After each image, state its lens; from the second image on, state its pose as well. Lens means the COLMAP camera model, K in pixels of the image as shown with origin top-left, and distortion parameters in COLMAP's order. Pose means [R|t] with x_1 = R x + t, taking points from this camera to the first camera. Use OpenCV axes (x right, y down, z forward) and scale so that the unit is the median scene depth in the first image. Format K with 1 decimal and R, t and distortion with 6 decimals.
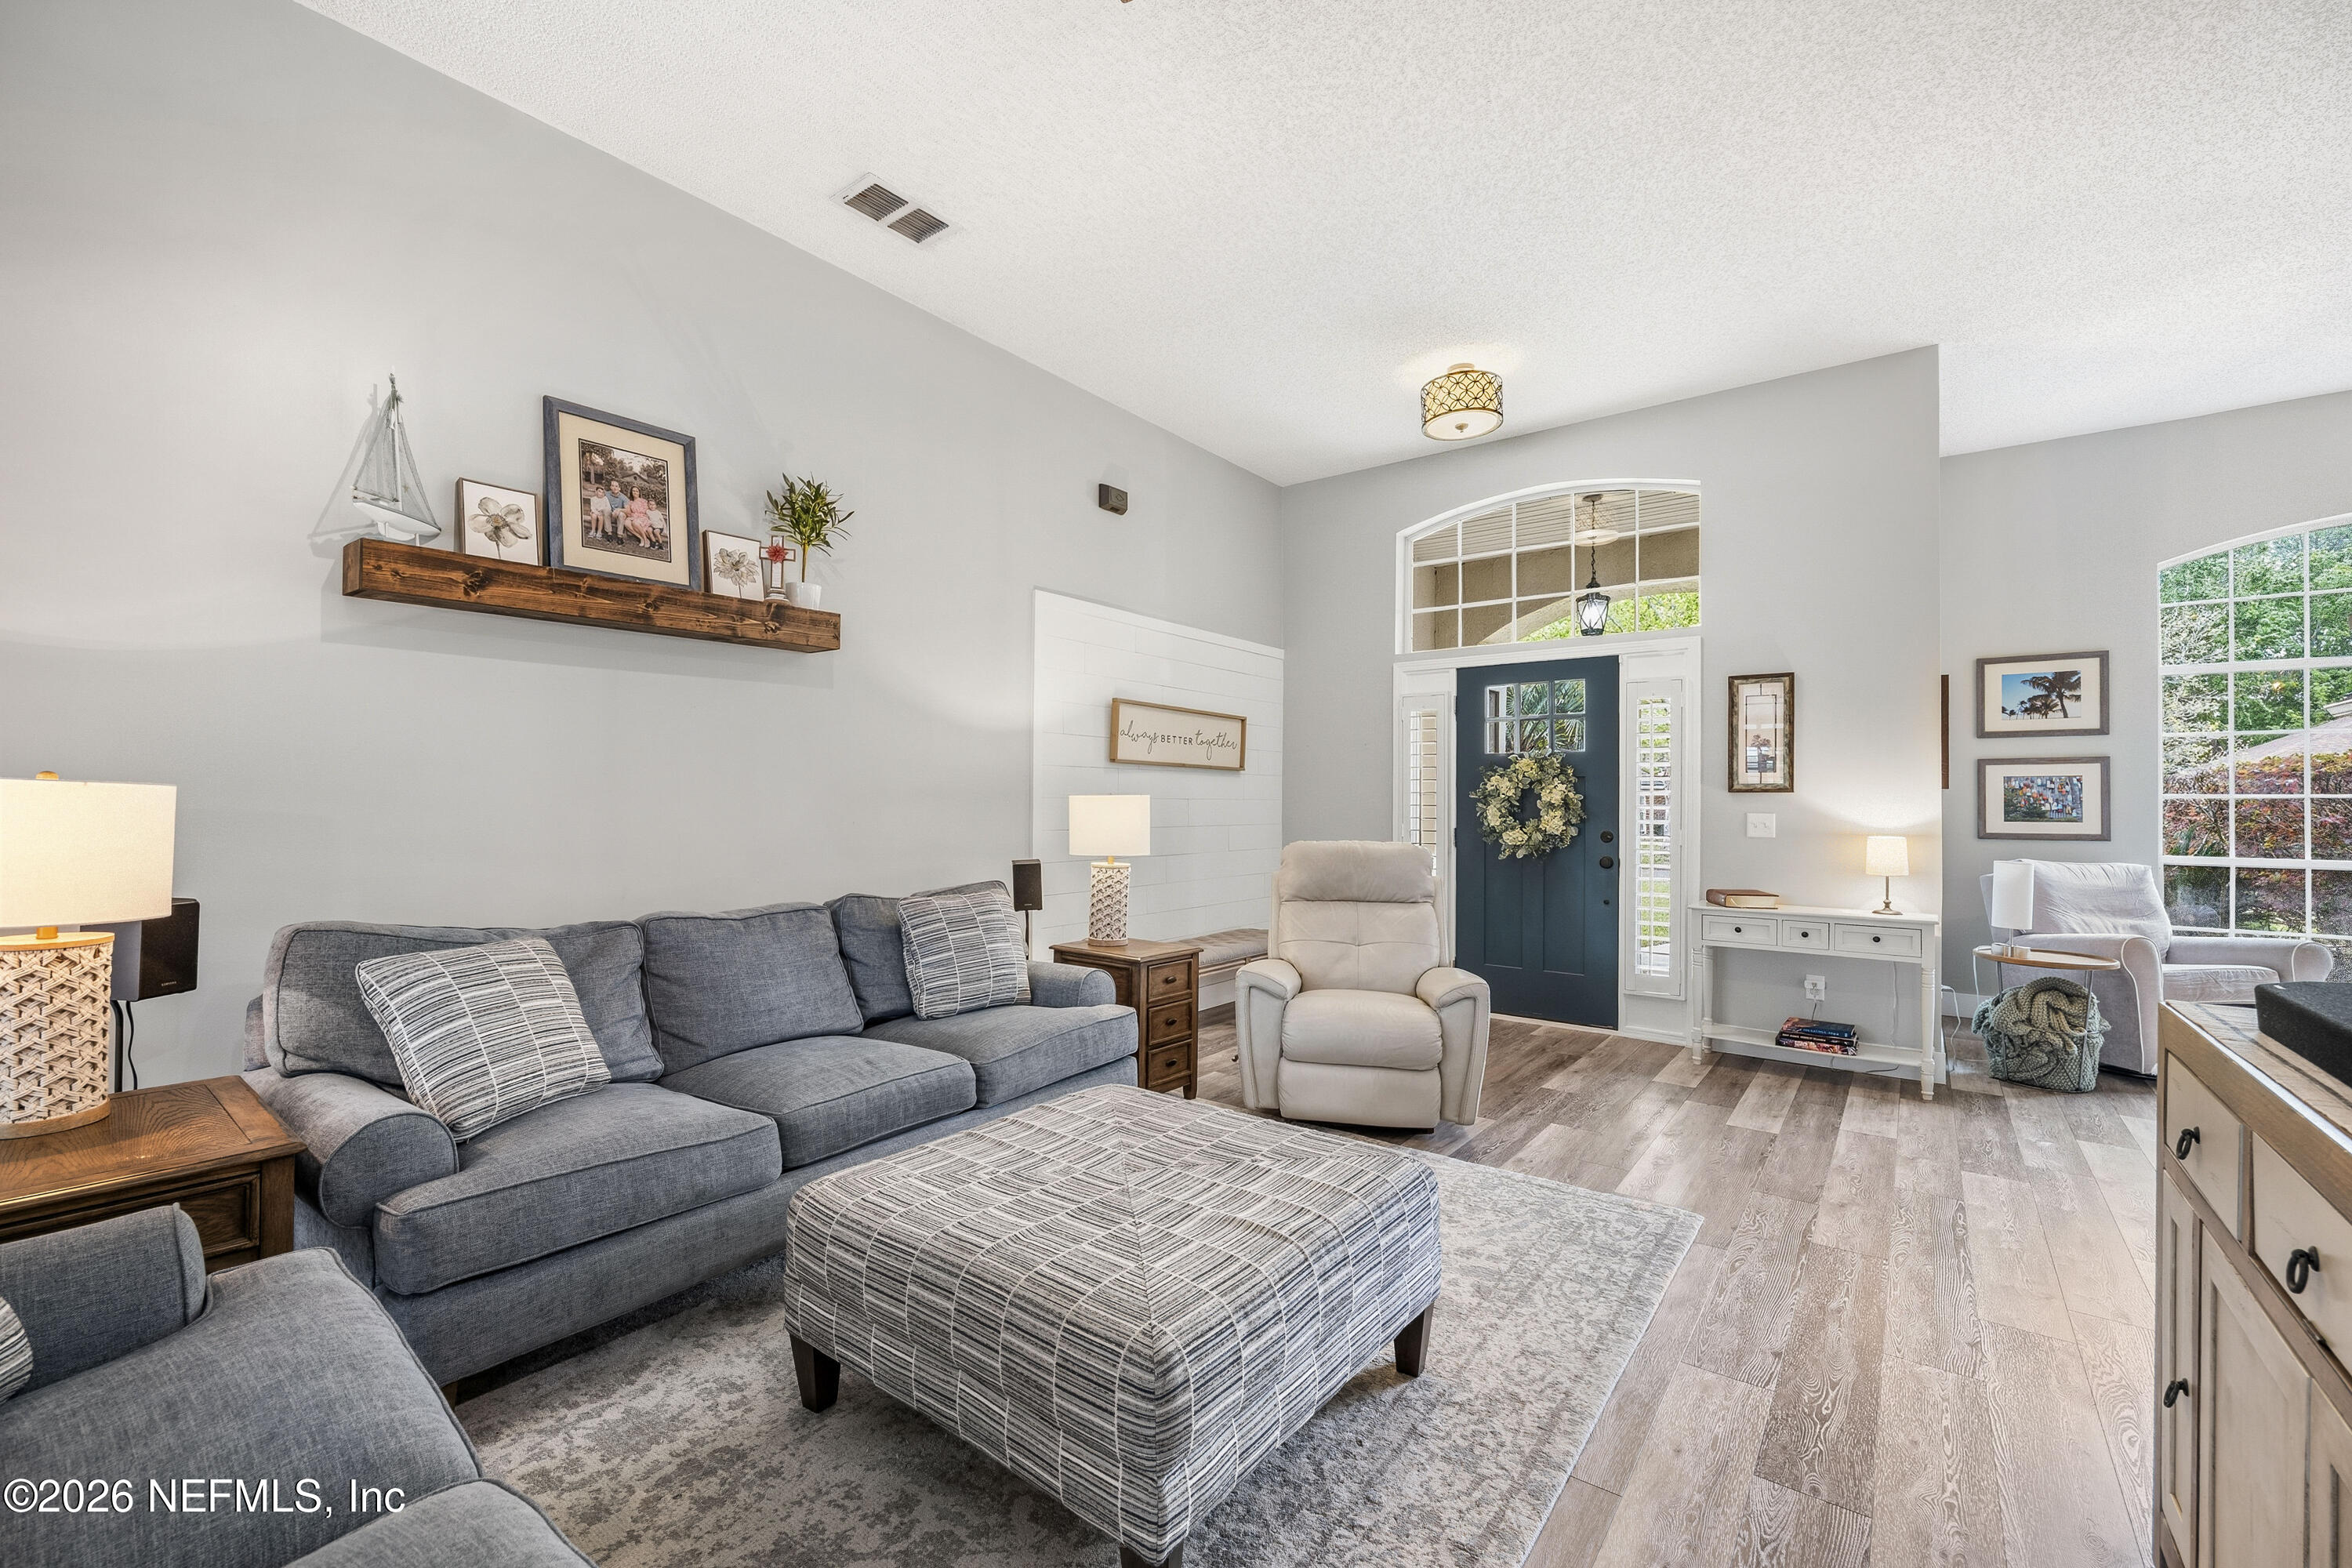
lens RADIAL K [[965.4, 0, 1166.8], [0, 965.4, 788.9], [0, 0, 1]] dist [-0.001090, -0.000019]
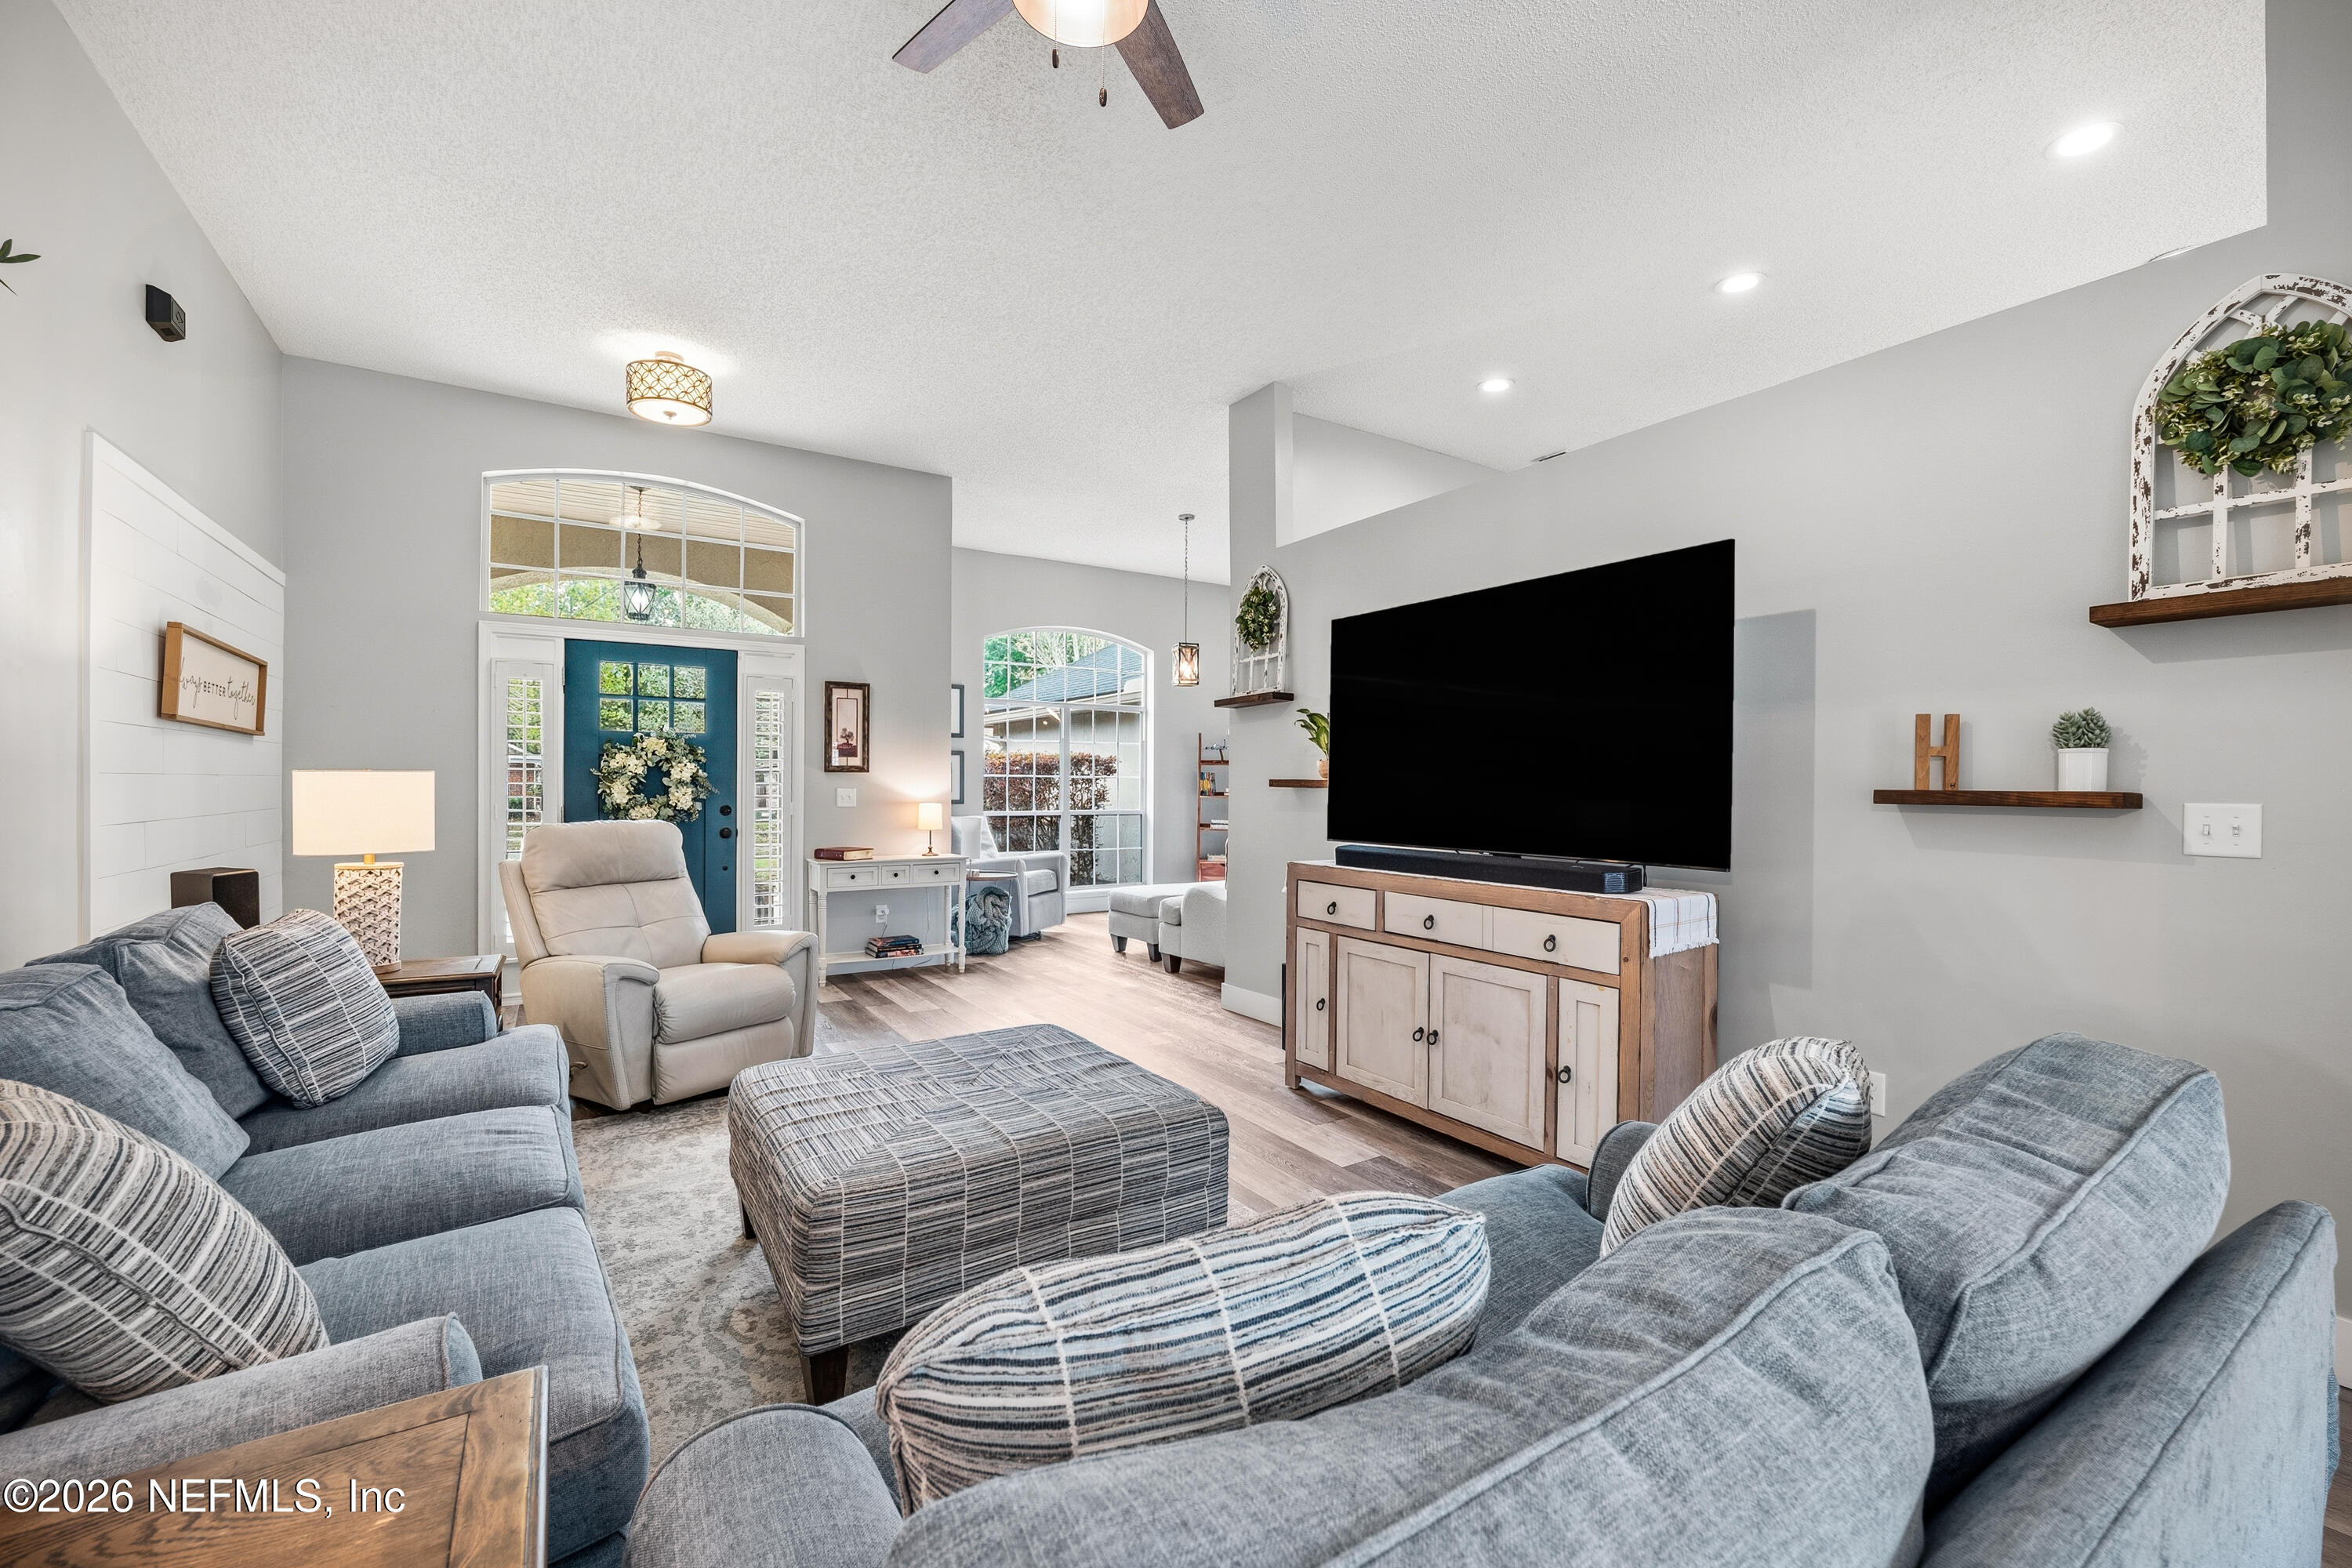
lens RADIAL K [[953.9, 0, 1175.2], [0, 953.9, 789.1], [0, 0, 1]] dist [-0.014090, -0.000095]
pose [[0.332272, -0.009526, 0.943135, -0.548225], [-0.014607, 0.999777, 0.015244, 0.000484], [-0.943070, -0.018841, 0.332059, 0.182864]]
